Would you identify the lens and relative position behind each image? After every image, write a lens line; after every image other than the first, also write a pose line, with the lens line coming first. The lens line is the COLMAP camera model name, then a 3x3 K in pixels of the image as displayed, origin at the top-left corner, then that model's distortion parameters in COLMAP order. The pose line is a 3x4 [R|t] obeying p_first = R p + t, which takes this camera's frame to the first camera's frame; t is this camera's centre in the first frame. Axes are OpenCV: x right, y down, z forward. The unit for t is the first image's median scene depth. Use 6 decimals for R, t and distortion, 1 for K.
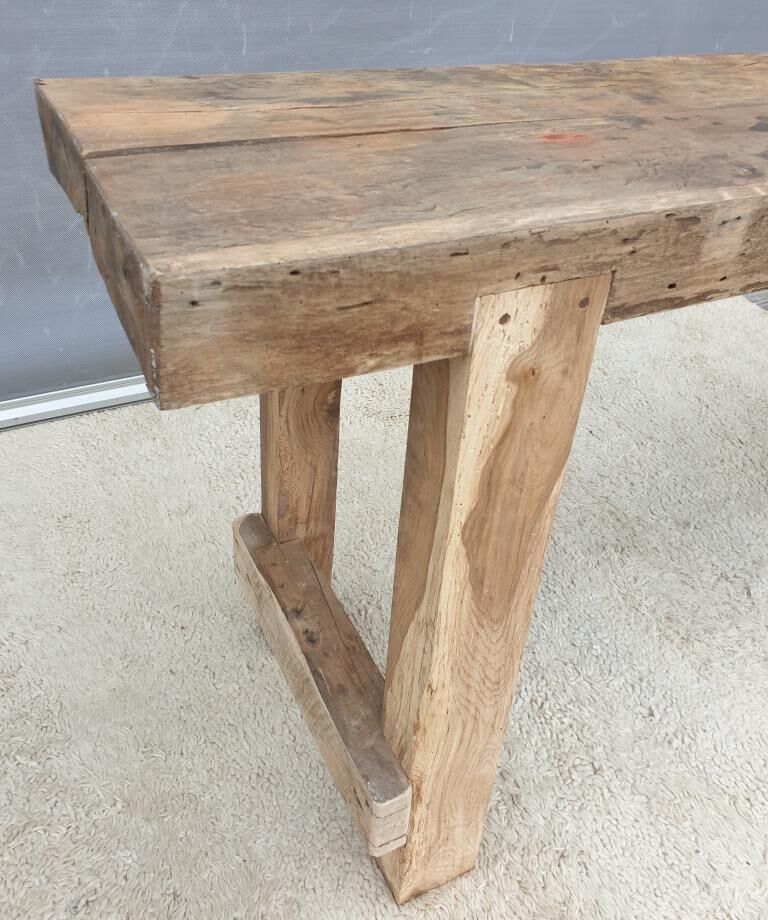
lens RADIAL K [[813.1, 0, 384.0], [0, 813.1, 460.0], [0, 0, 1]] dist [0.034643, -0.007039]
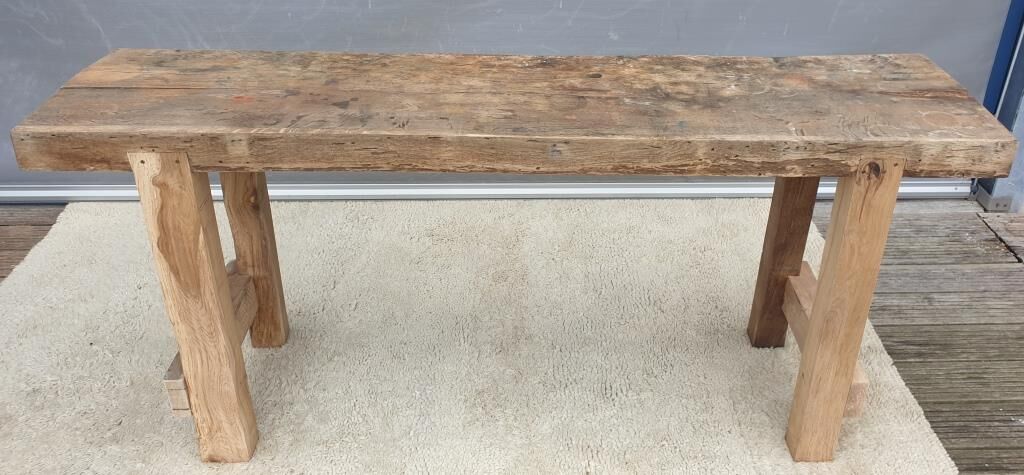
lens RADIAL K [[855.1, 0, 537.4], [0, 855.1, 192.2], [0, 0, 1]] dist [0.025936, -0.010410]
pose [[0.899426, 0.167430, -0.403733, 2.516136], [-0.224918, 0.969327, -0.099082, -0.081407], [0.374760, 0.179924, 0.909496, -1.138215]]
